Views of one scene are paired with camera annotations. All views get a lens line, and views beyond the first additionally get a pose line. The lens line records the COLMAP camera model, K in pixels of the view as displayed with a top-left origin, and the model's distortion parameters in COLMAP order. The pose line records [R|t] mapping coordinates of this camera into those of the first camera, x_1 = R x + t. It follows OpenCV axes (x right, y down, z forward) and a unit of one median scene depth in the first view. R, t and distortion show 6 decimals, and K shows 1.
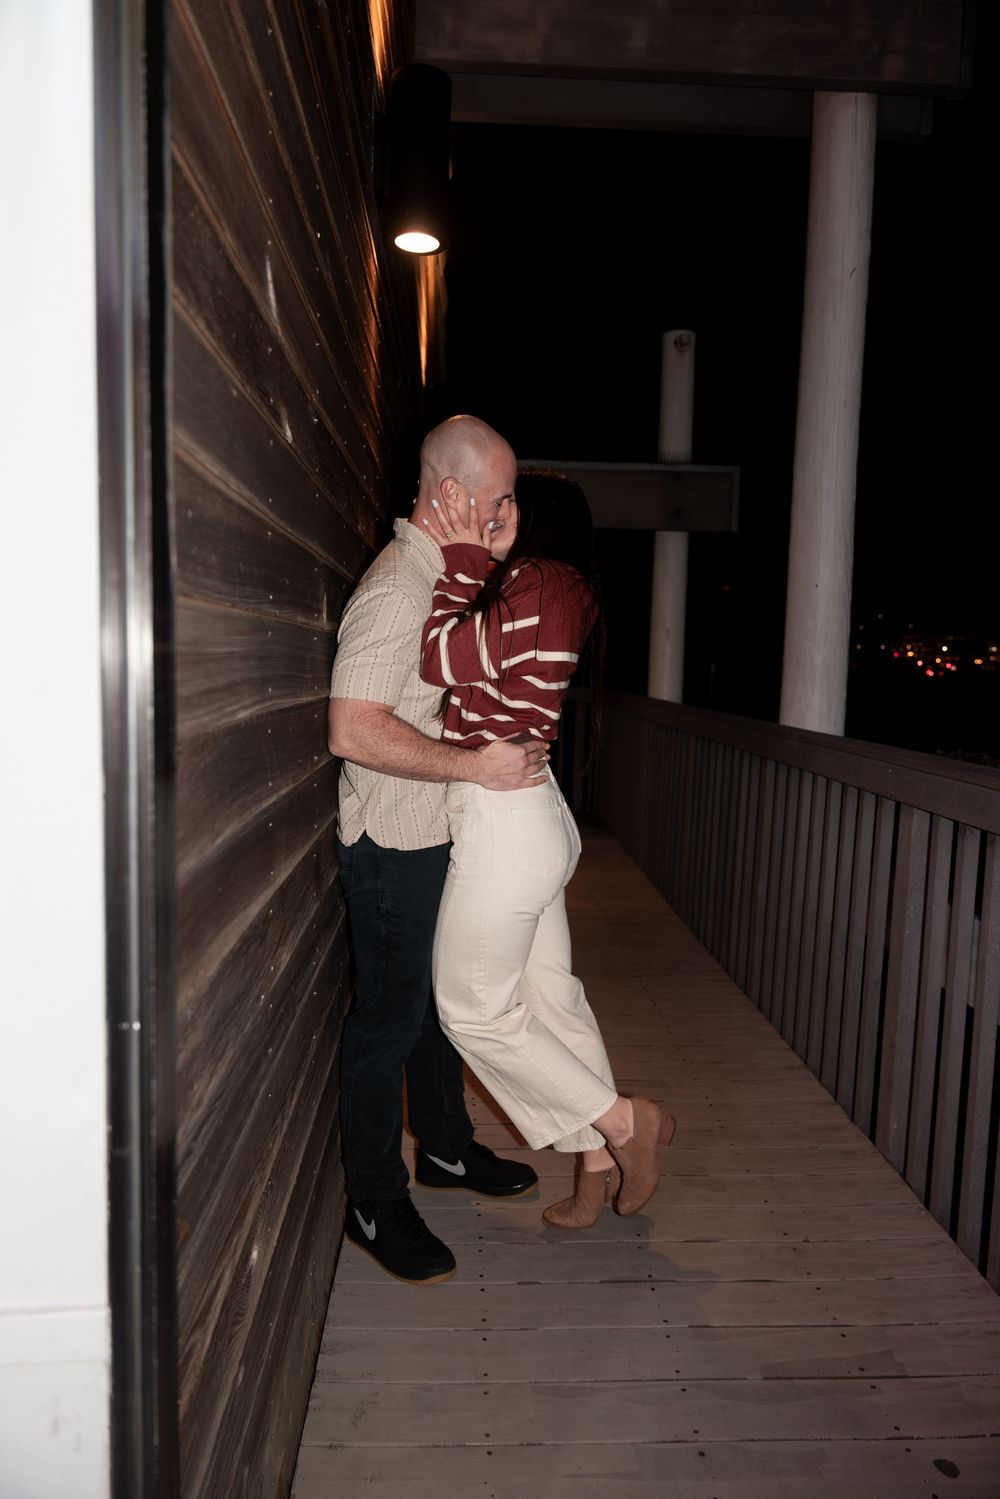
lens RADIAL K [[974.8, 0, 509.2], [0, 974.8, 750.4], [0, 0, 1]] dist [-0.000474, -0.000694]
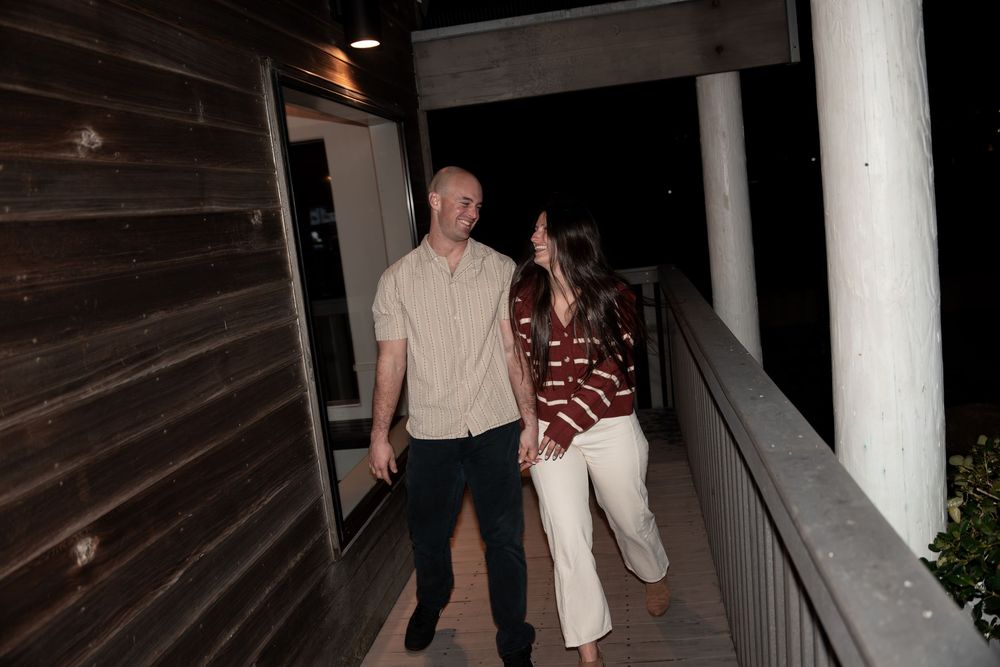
lens RADIAL K [[887.5, 0, 496.6], [0, 887.5, 339.8], [0, 0, 1]] dist [-0.028954, -0.014487]
pose [[0.975843, -0.109712, -0.188927, 0.189780], [0.120663, 0.991559, 0.047440, -0.118095], [0.182127, -0.069091, 0.980845, 0.441094]]
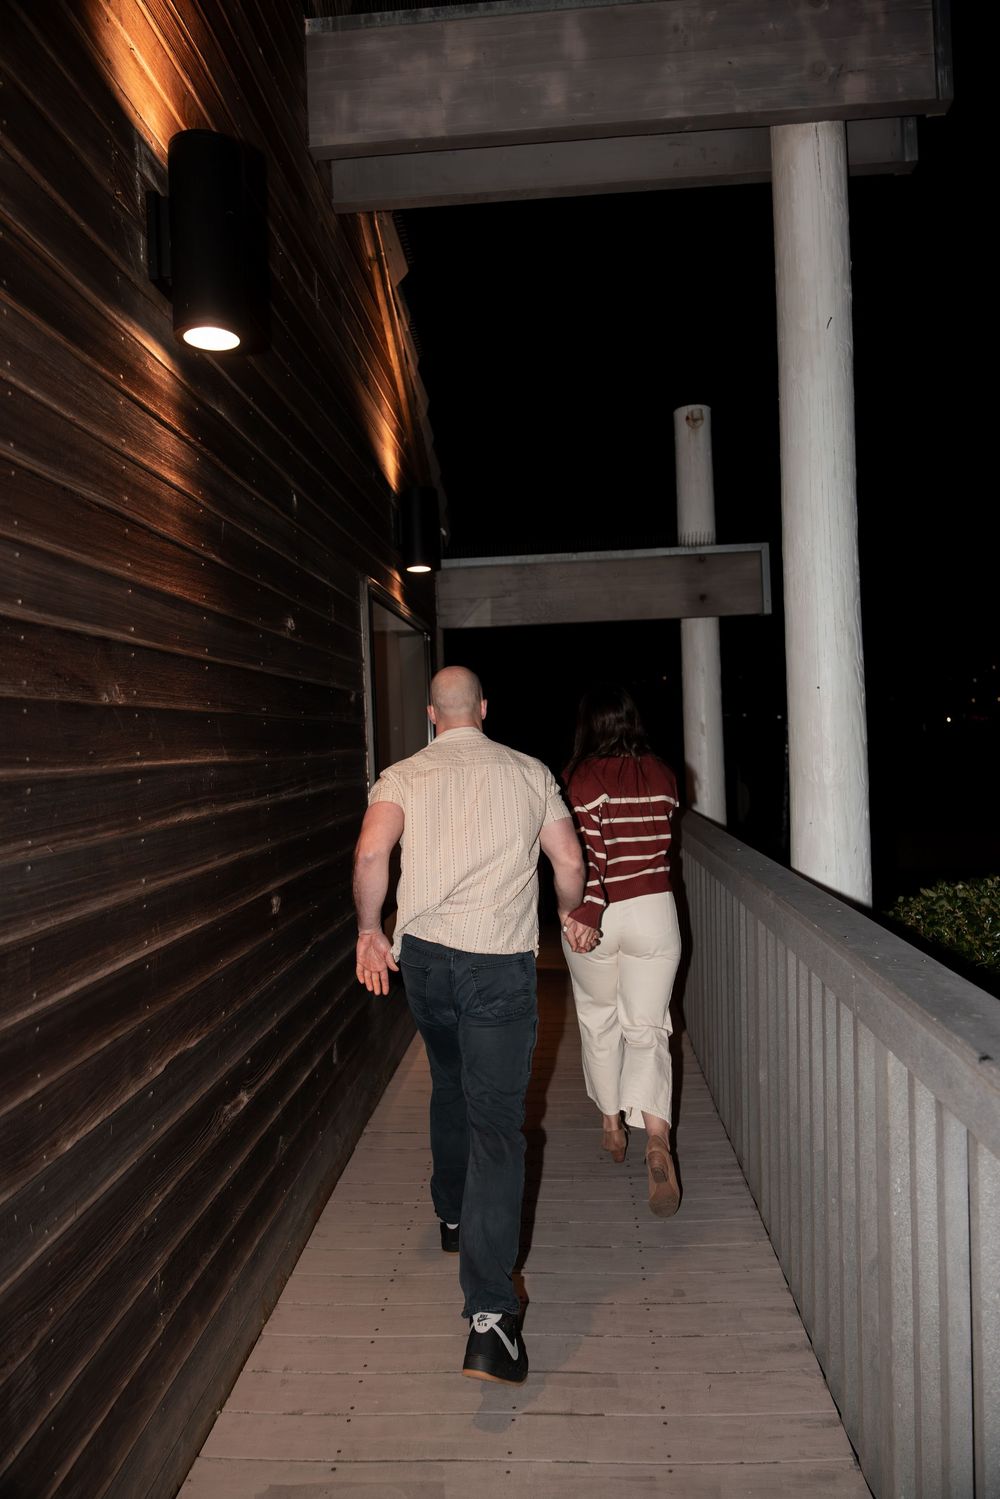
lens RADIAL K [[974.8, 0, 502.6], [0, 974.8, 752.4], [0, 0, 1]] dist [-0.000474, -0.000694]
pose [[0.992525, -0.059790, -0.106393, 0.134471], [0.050968, 0.995179, -0.083786, -0.058731], [0.110890, 0.077737, 0.990788, 0.151275]]
